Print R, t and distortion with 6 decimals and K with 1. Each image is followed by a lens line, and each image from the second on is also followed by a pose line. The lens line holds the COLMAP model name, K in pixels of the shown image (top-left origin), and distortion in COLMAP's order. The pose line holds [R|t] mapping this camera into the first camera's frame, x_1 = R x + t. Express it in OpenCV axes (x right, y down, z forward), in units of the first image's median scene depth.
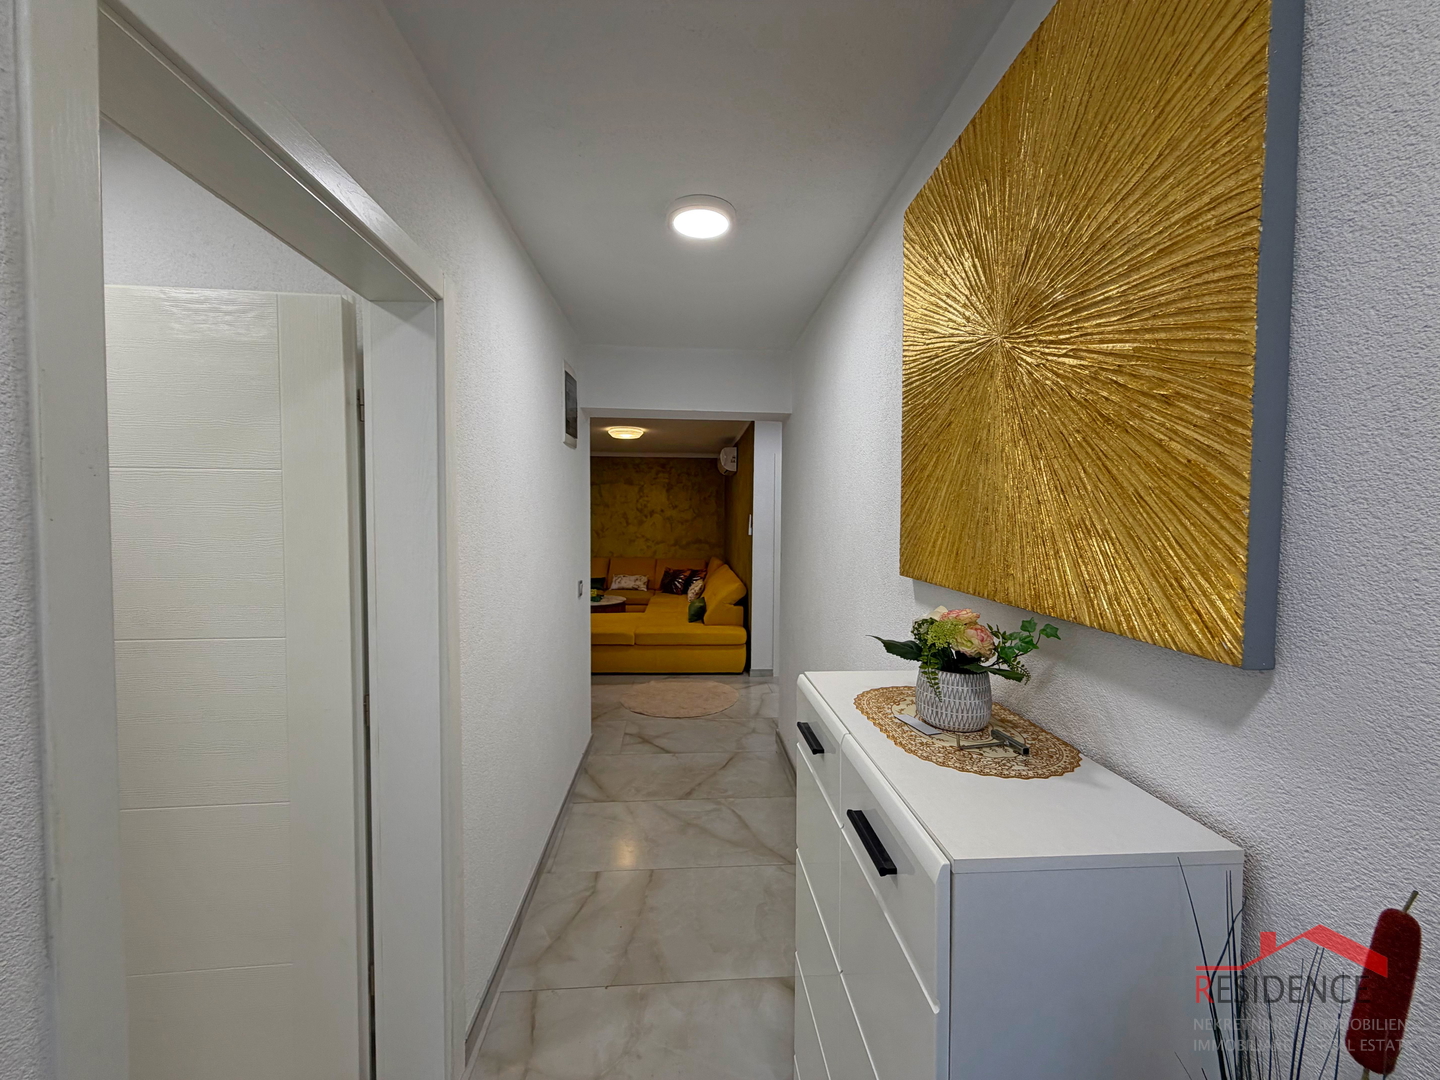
lens RADIAL K [[573.9, 0, 718.5], [0, 573.9, 540.8], [0, 0, 1]] dist [0.001238, -0.000046]
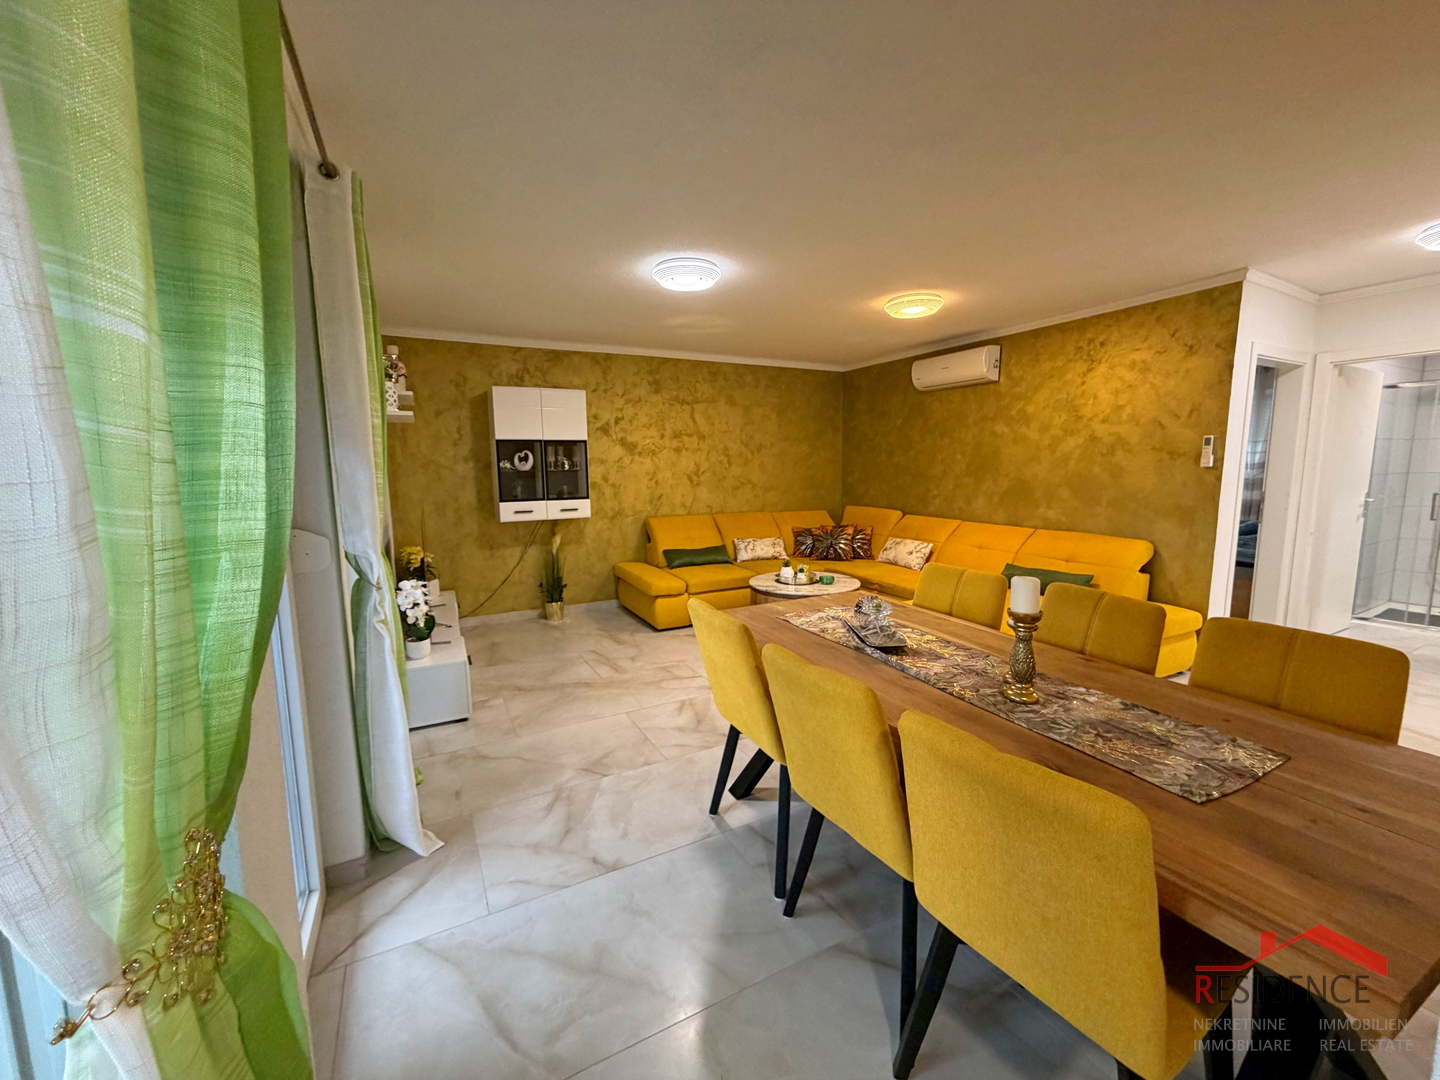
lens RADIAL K [[573.9, 0, 716.1], [0, 573.9, 539.2], [0, 0, 1]] dist [0.001238, -0.000046]
pose [[0.916900, -0.070669, 0.392811, -0.657385], [0.035592, 0.994756, 0.095885, -0.008844], [-0.397527, -0.073936, 0.914607, 0.549797]]
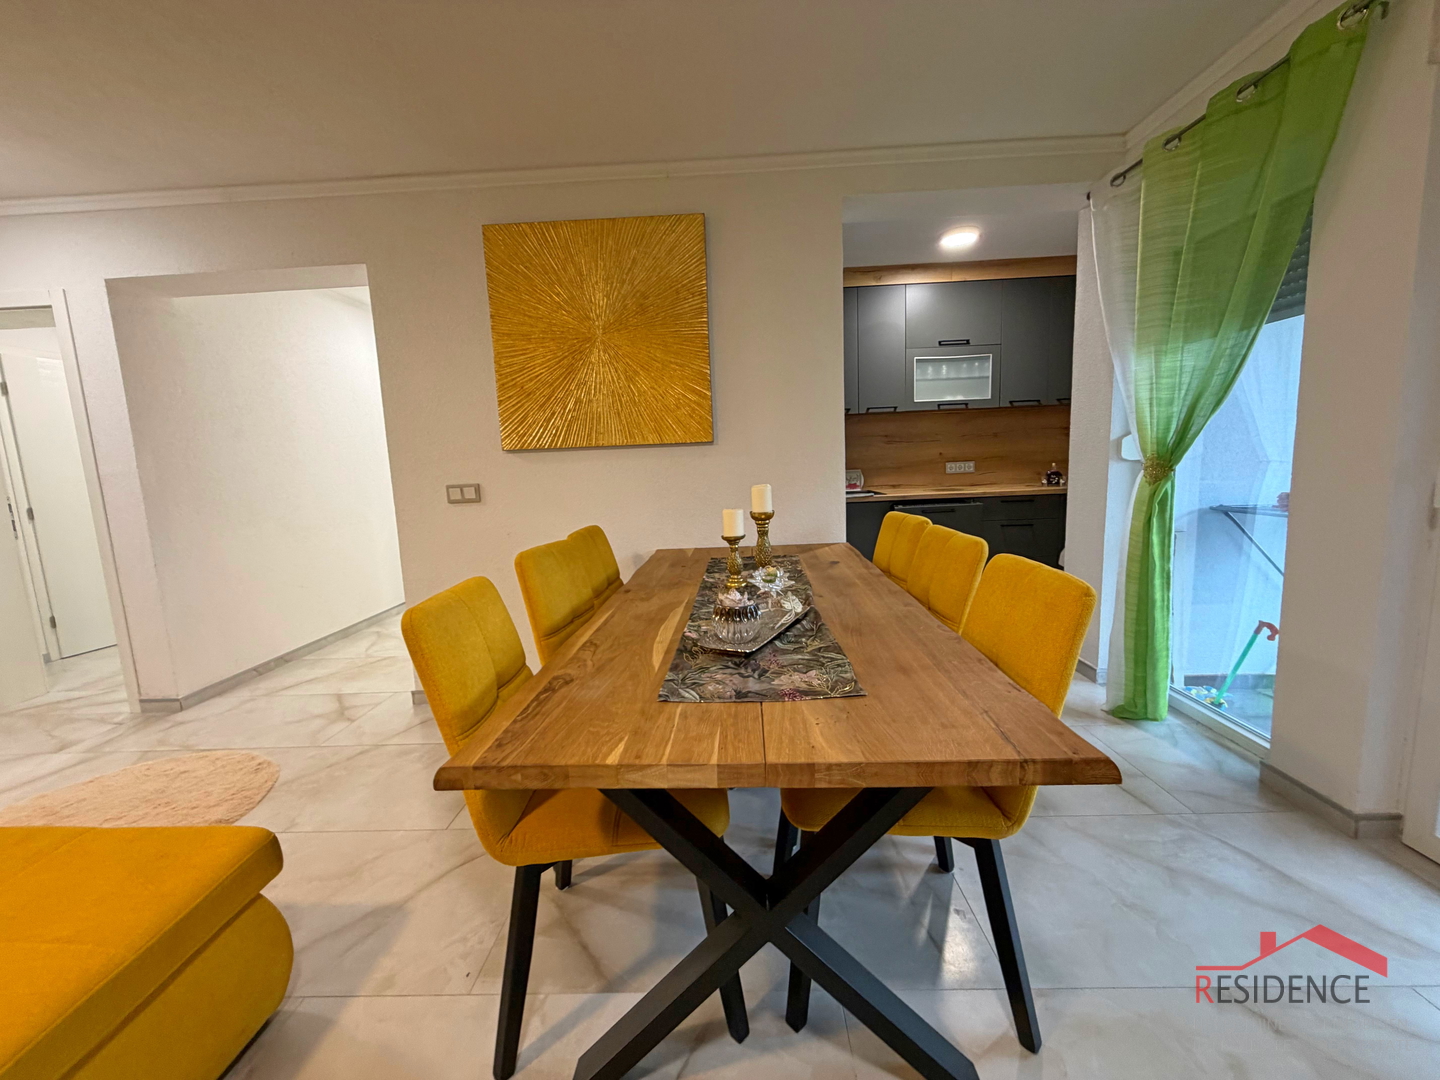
lens RADIAL K [[573.9, 0, 716.2], [0, 573.9, 536.6], [0, 0, 1]] dist [0.001238, -0.000046]
pose [[-0.993911, 0.021933, 0.107980, -0.444924], [0.040785, 0.983613, 0.175619, 0.007495], [-0.102359, 0.178954, -0.978518, 1.046179]]
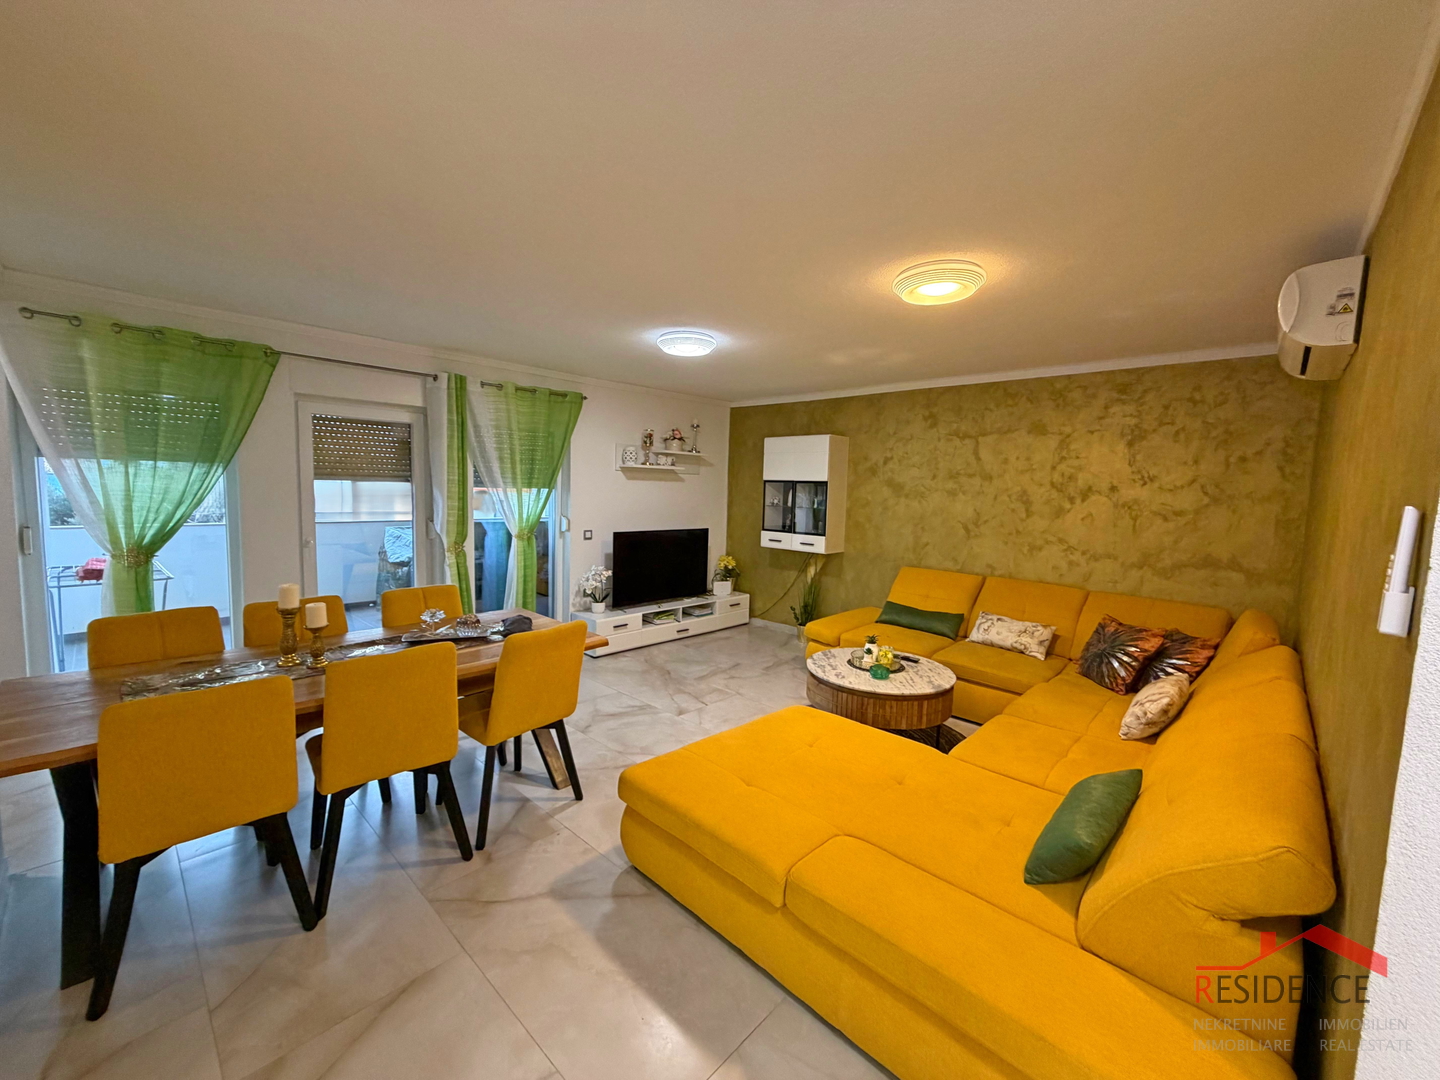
lens RADIAL K [[573.9, 0, 716.5], [0, 573.9, 537.6], [0, 0, 1]] dist [0.001238, -0.000046]
pose [[0.676867, 0.077013, -0.732066, 0.038375], [-0.053480, 0.997029, 0.055440, -0.031641], [0.734160, 0.001626, 0.678974, 0.672938]]
